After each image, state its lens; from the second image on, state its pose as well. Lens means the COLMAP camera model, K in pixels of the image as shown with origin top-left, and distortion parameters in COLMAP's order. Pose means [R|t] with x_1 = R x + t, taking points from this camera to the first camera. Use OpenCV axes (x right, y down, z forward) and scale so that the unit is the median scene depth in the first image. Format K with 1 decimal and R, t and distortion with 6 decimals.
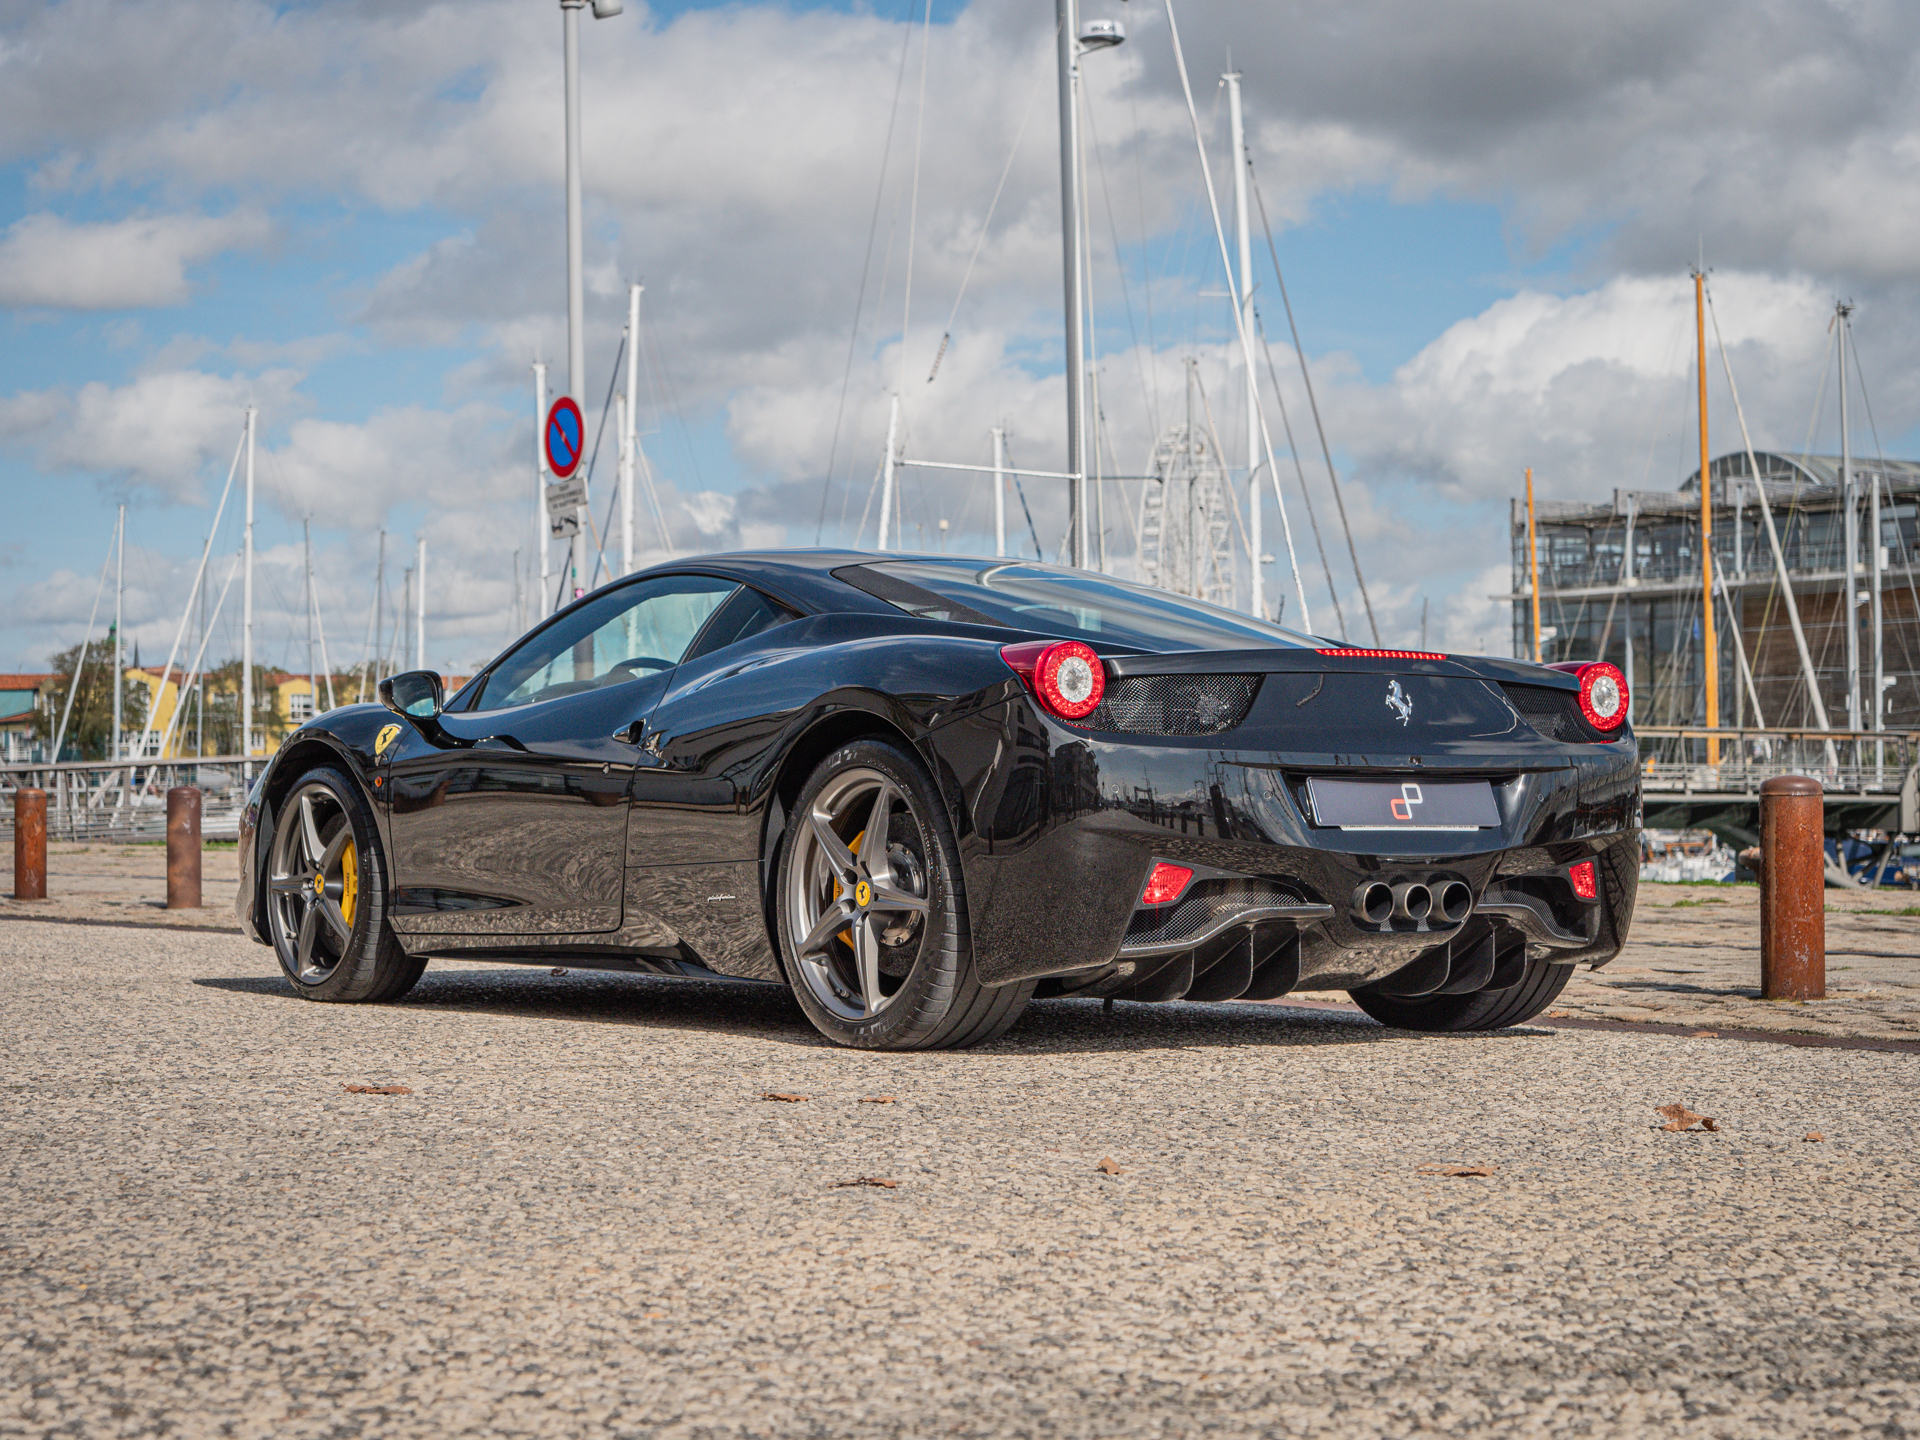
lens RADIAL K [[3803.8, 0, 959.6], [0, 3803.8, 720.6], [0, 0, 1]] dist [0.004093, 0.000000]
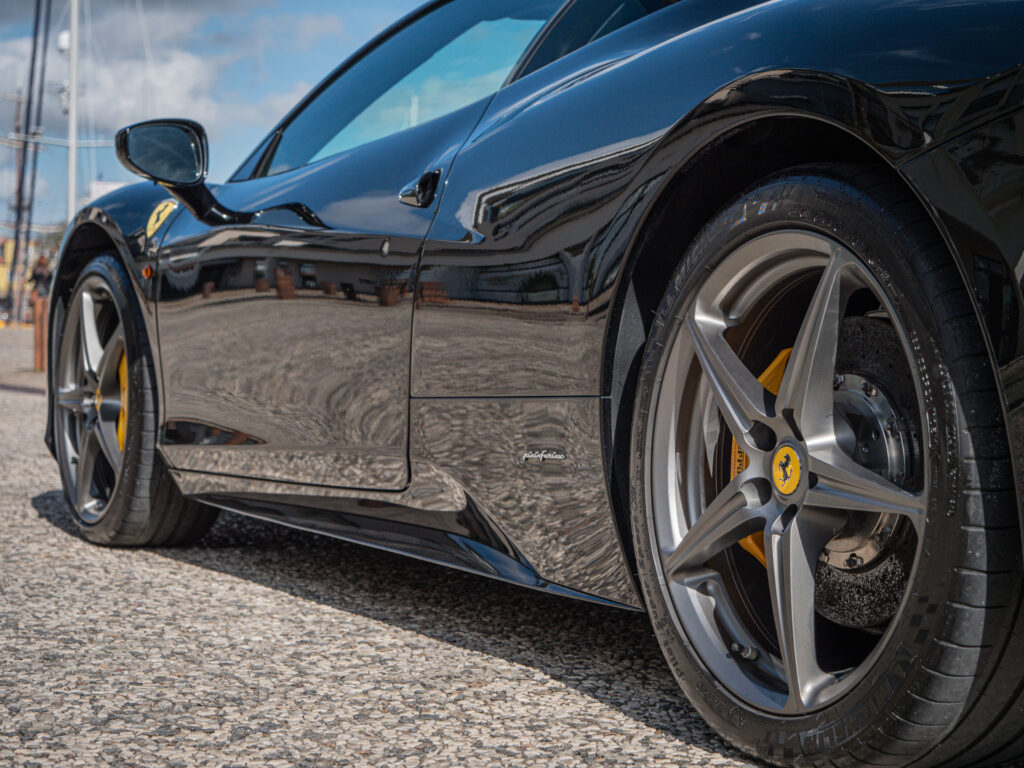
lens RADIAL K [[2147.4, 0, 511.9], [0, 2147.4, 385.1], [0, 0, 1]] dist [0.002379, 0.000000]
pose [[0.990286, 0.014676, -0.138271, -0.021863], [-0.007283, 0.998524, 0.053821, 0.017928], [0.138857, -0.052291, 0.988931, 0.694572]]
